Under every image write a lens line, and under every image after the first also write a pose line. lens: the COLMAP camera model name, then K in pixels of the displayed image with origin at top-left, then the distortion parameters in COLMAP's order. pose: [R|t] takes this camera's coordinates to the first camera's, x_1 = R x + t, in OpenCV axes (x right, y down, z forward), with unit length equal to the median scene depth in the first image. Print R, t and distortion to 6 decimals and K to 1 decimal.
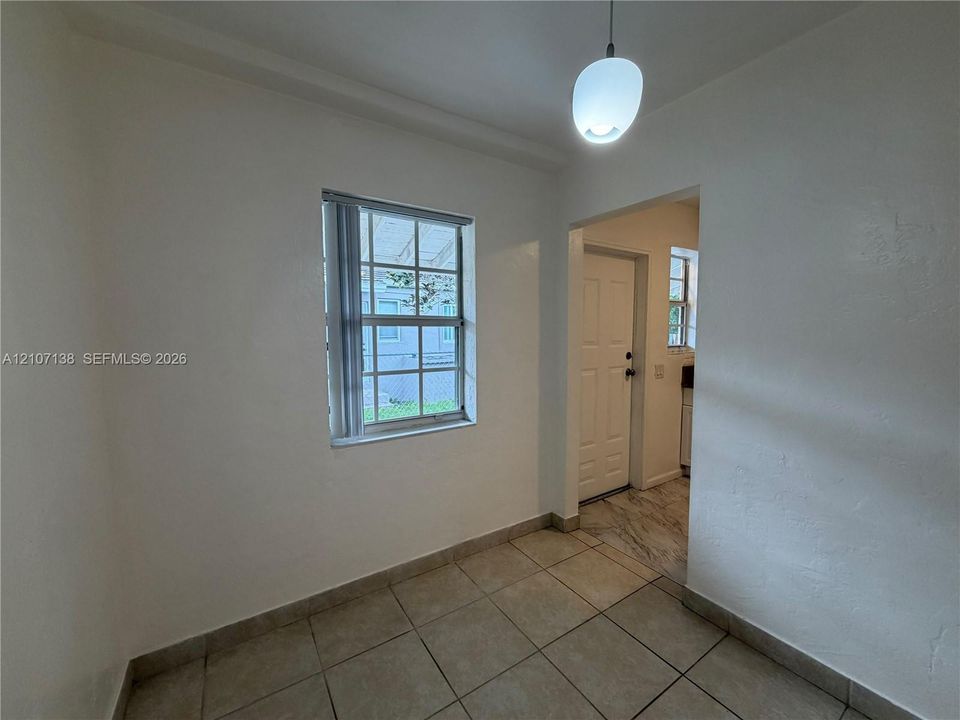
lens RADIAL K [[382.9, 0, 485.3], [0, 382.9, 365.1], [0, 0, 1]] dist [0.000606, 0.000279]
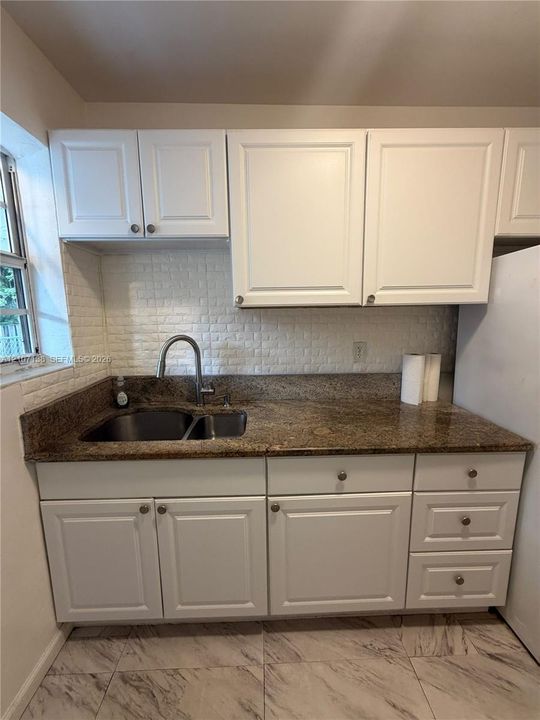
lens RADIAL K [[287.2, 0, 268.9], [0, 287.2, 359.6], [0, 0, 1]] dist [0.000606, 0.000279]
pose [[0.533902, -0.133833, 0.834888, 0.456453], [0.077518, 0.990983, 0.109283, -0.074349], [-0.841985, 0.006372, 0.539463, 0.690054]]
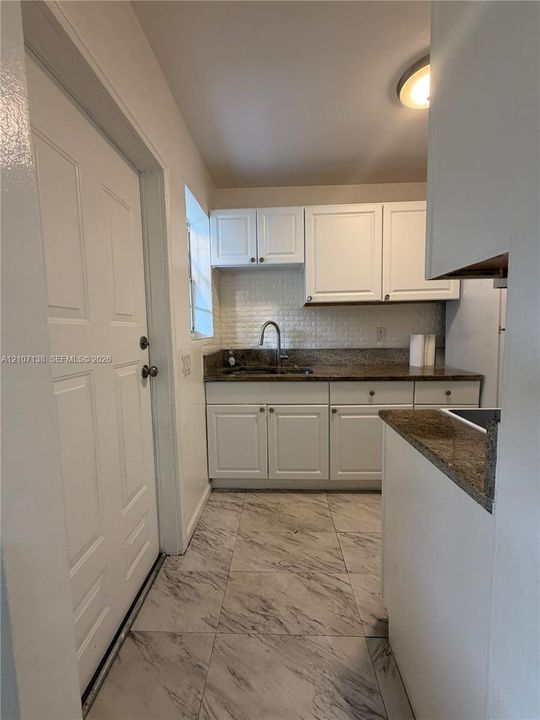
lens RADIAL K [[287.2, 0, 270.3], [0, 287.2, 359.6], [0, 0, 1]] dist [0.000606, 0.000279]
pose [[0.587809, -0.079839, 0.805051, 0.141423], [0.079329, 0.996011, 0.040855, -0.002287], [-0.805101, 0.039849, 0.591797, 0.607908]]
